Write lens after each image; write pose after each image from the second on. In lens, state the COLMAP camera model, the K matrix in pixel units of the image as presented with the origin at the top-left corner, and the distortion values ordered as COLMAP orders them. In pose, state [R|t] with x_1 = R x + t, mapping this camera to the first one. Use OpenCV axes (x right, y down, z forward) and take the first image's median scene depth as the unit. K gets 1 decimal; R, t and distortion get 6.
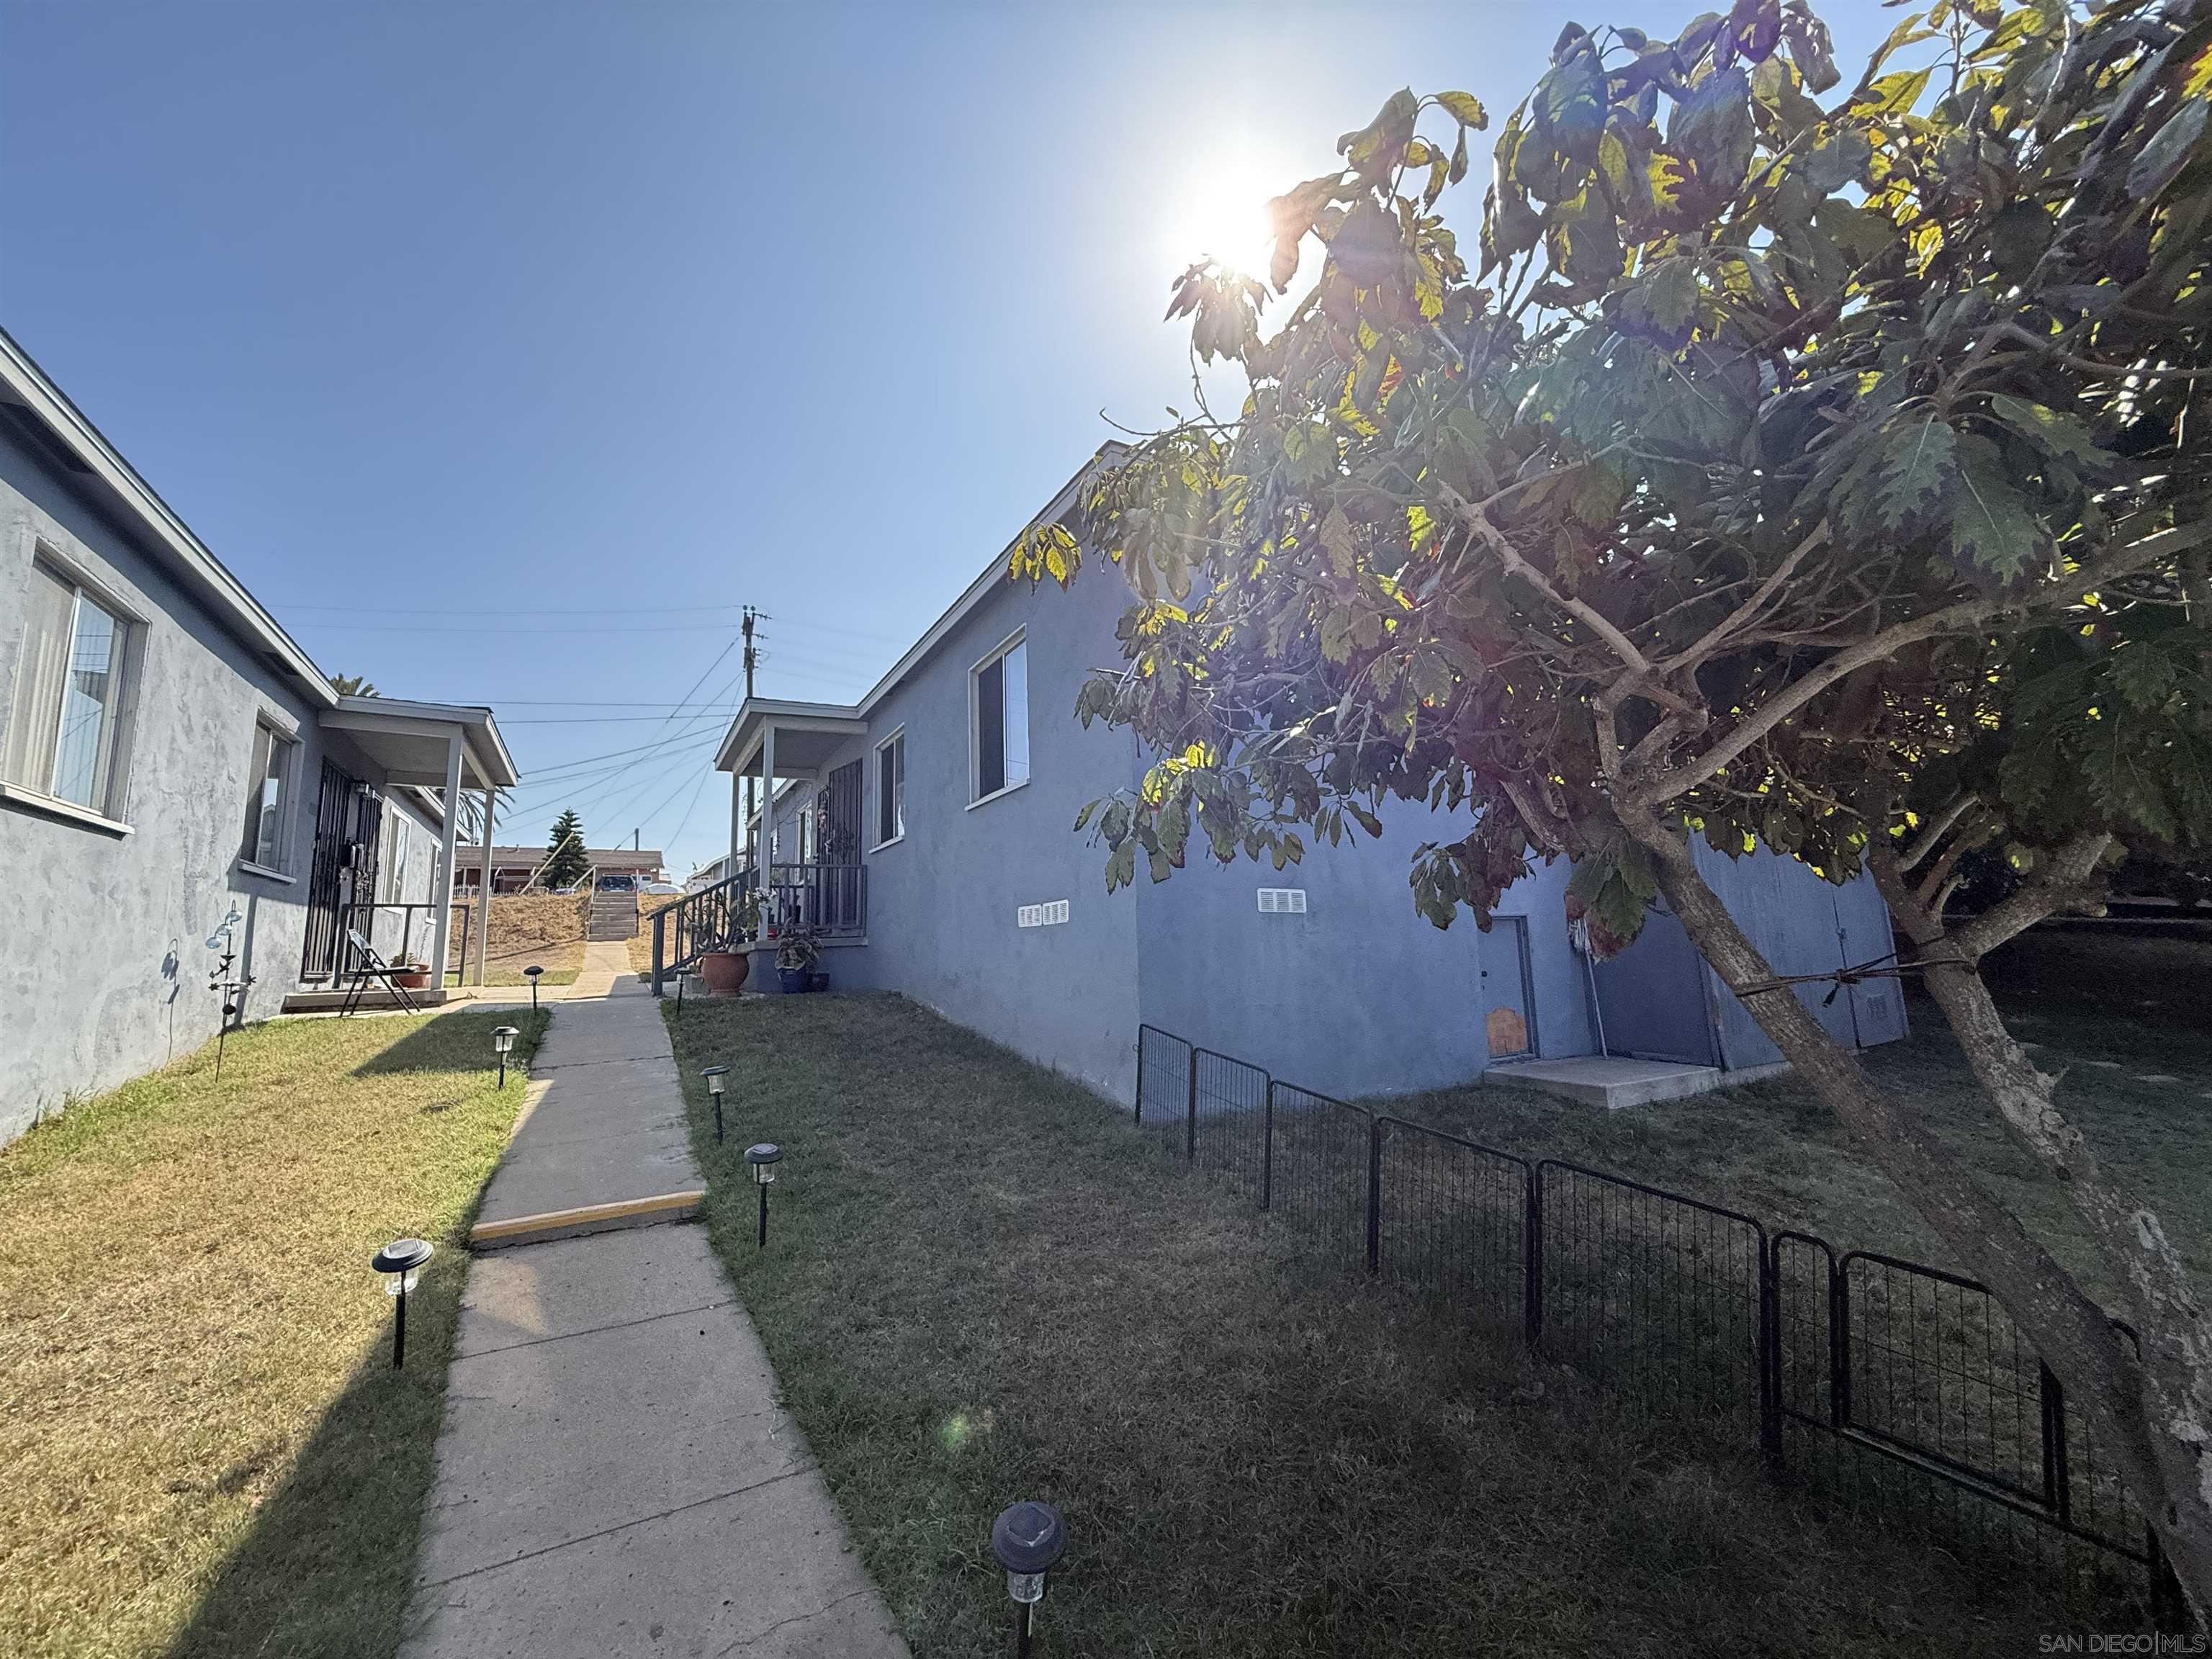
lens RADIAL K [[877.3, 0, 1096.3], [0, 877.3, 829.1], [0, 0, 1]] dist [0.002059, -0.000148]
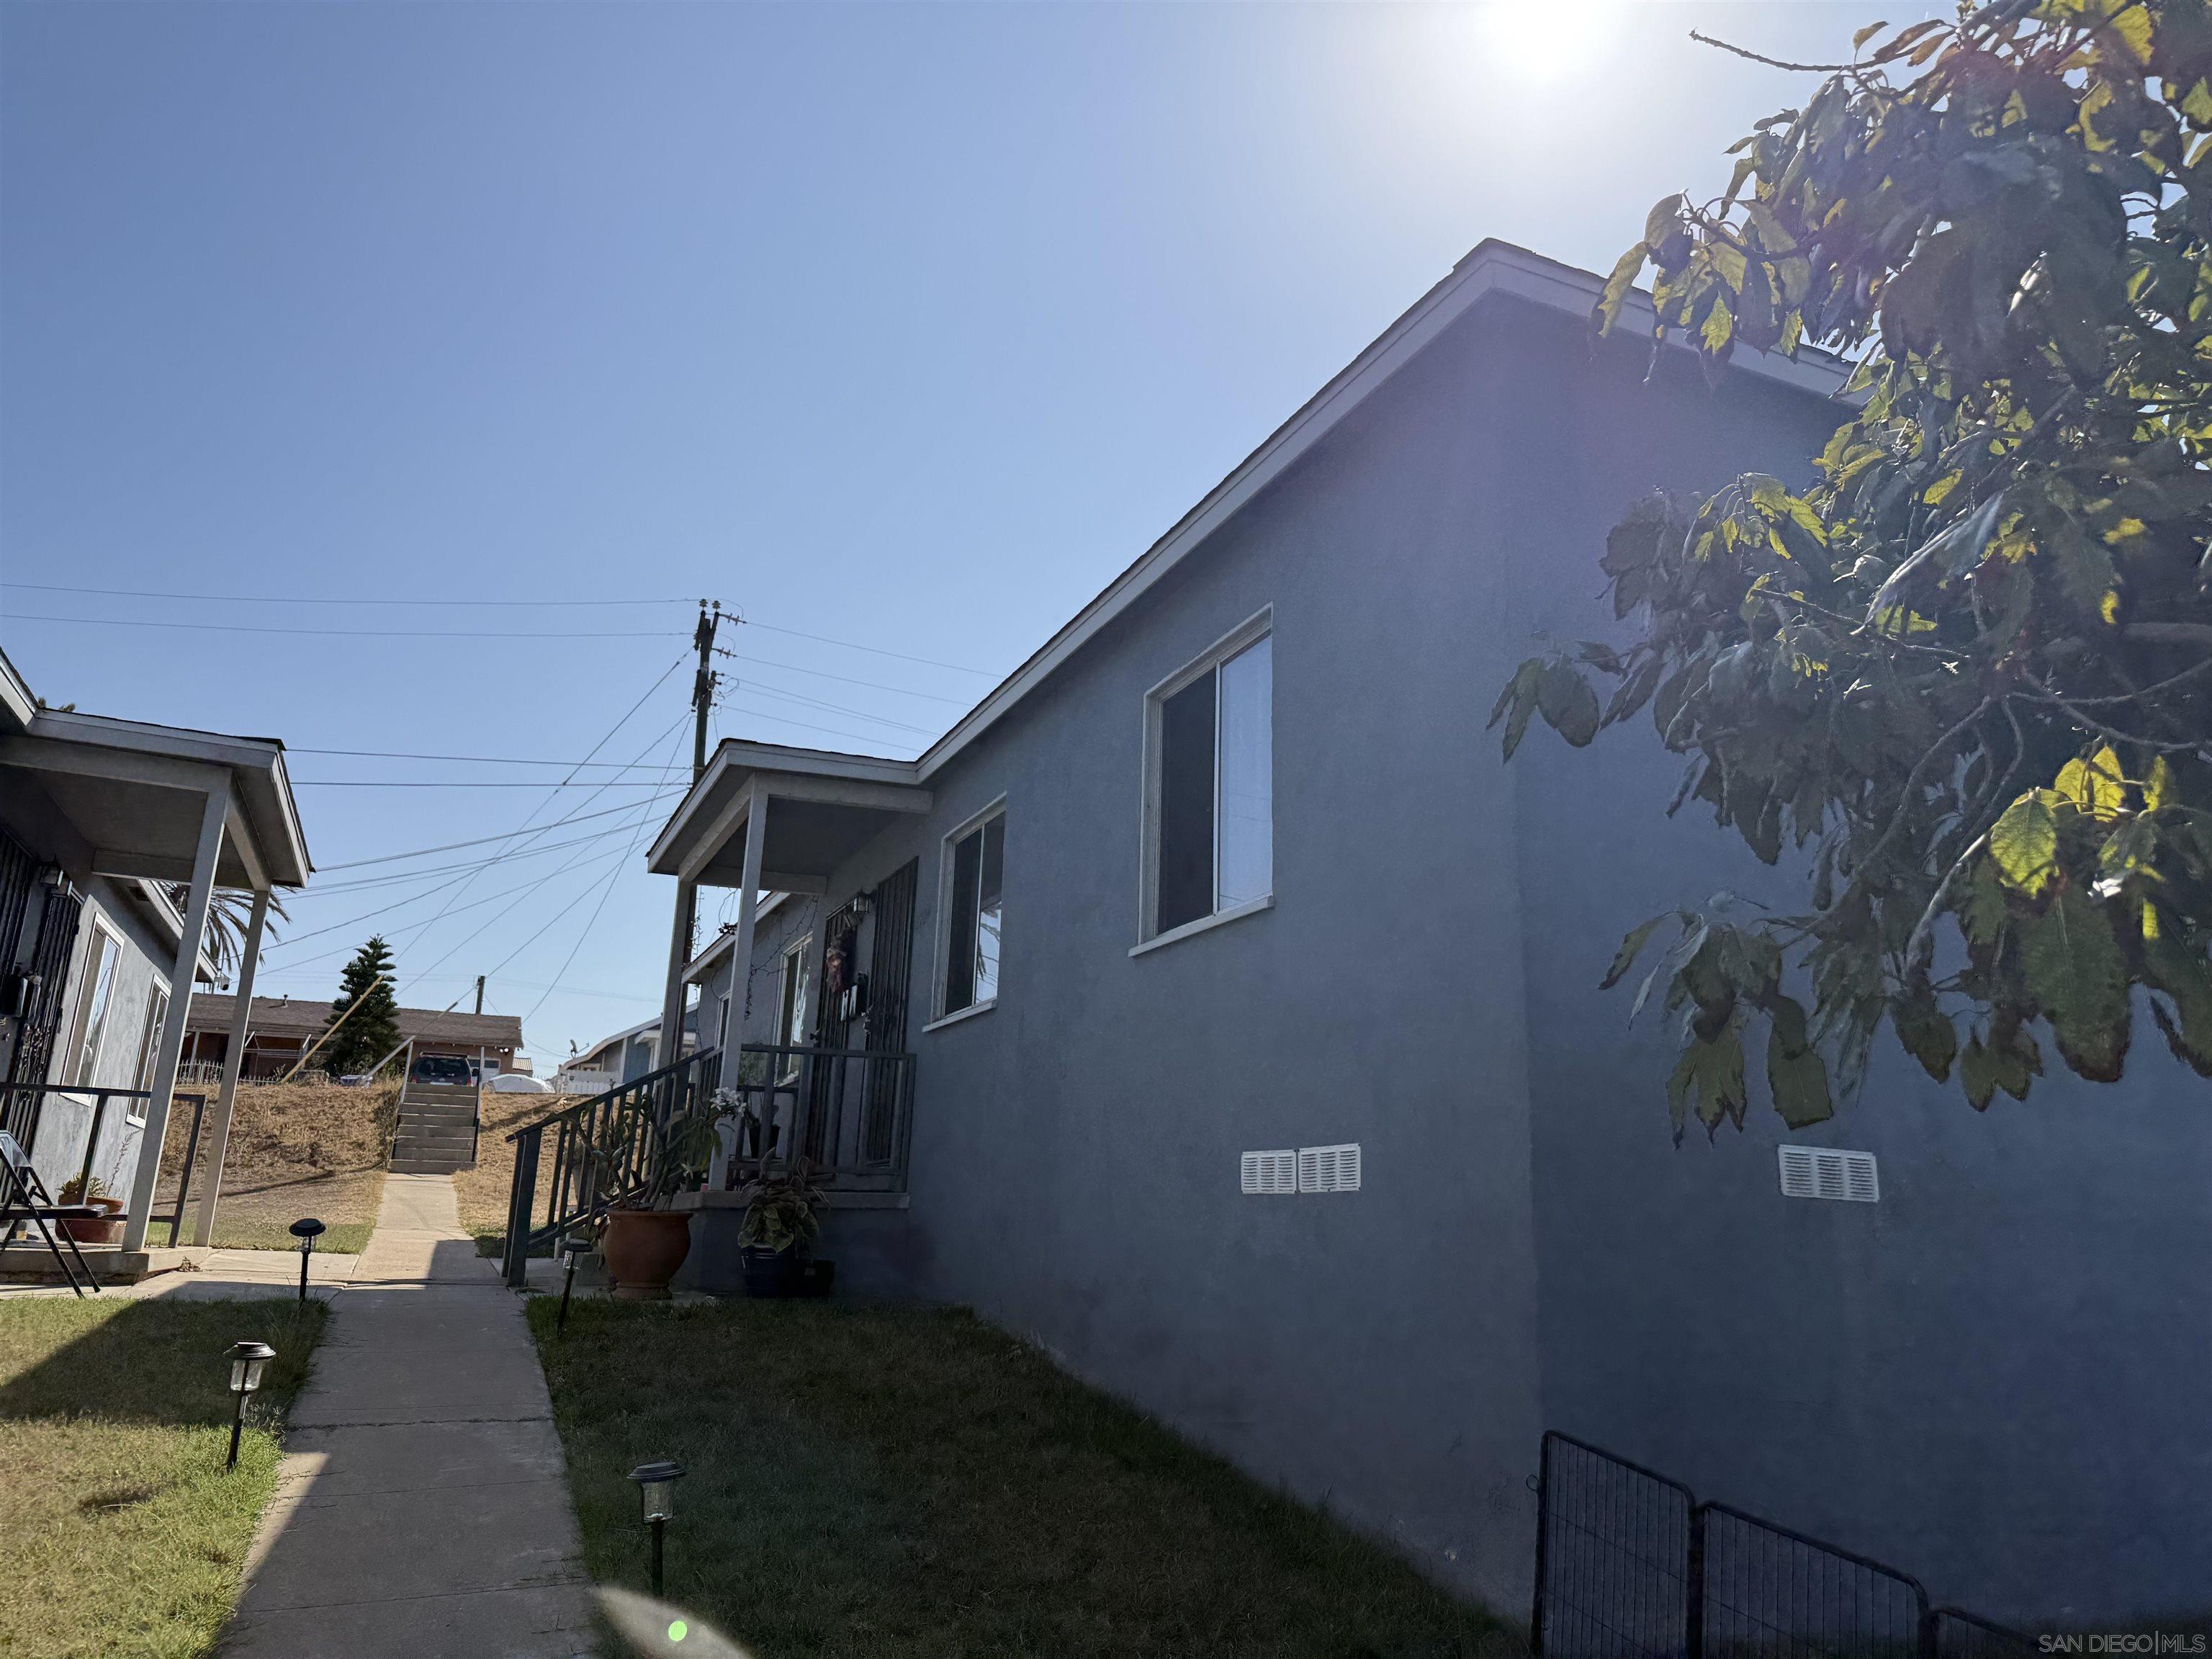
lens RADIAL K [[1548.1, 0, 1125.4], [0, 1548.1, 808.9], [0, 0, 1]] dist [0.031968, -0.044415]
pose [[0.994932, 0.033050, -0.094962, -0.066308], [-0.045001, 0.990932, -0.126603, 0.007553], [0.089916, 0.130235, 0.987398, 0.081156]]
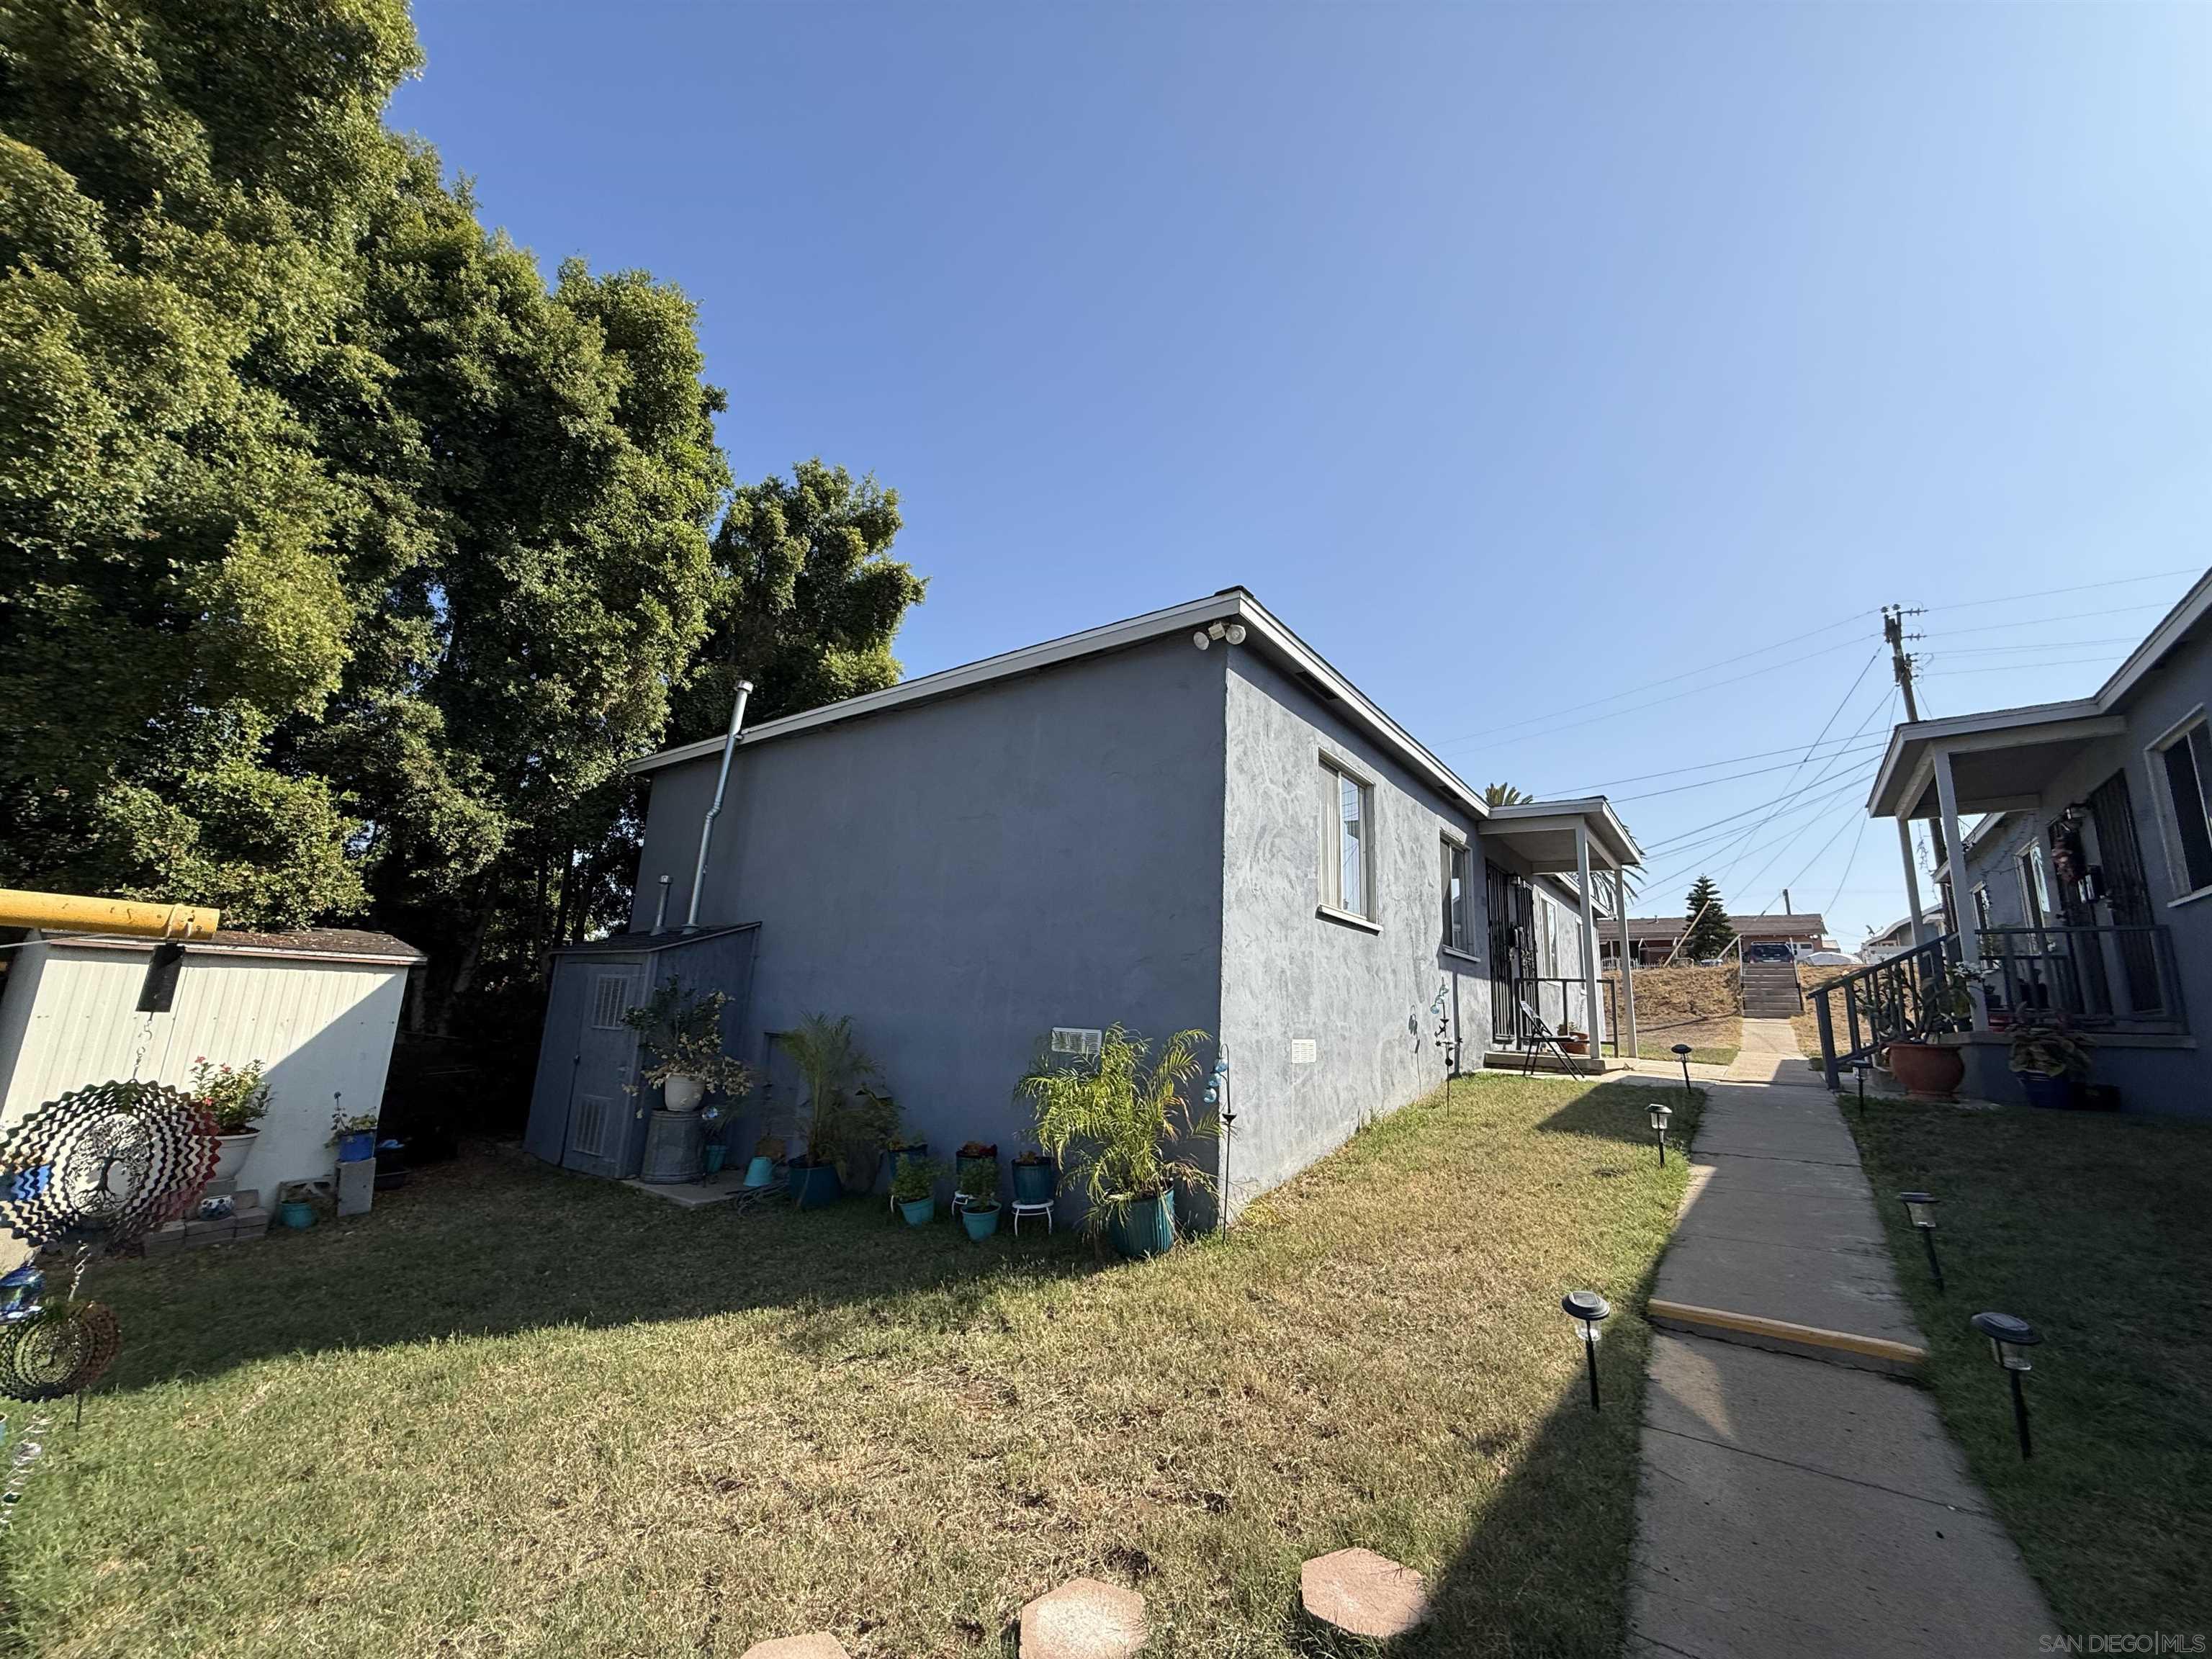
lens RADIAL K [[878.1, 0, 1101.1], [0, 878.1, 831.1], [0, 0, 1]] dist [0.000551, 0.000069]
pose [[0.411176, -0.141863, -0.900449, 0.020343], [0.072927, 0.989769, -0.122634, -0.008989], [0.908634, -0.015243, 0.417315, -0.010143]]
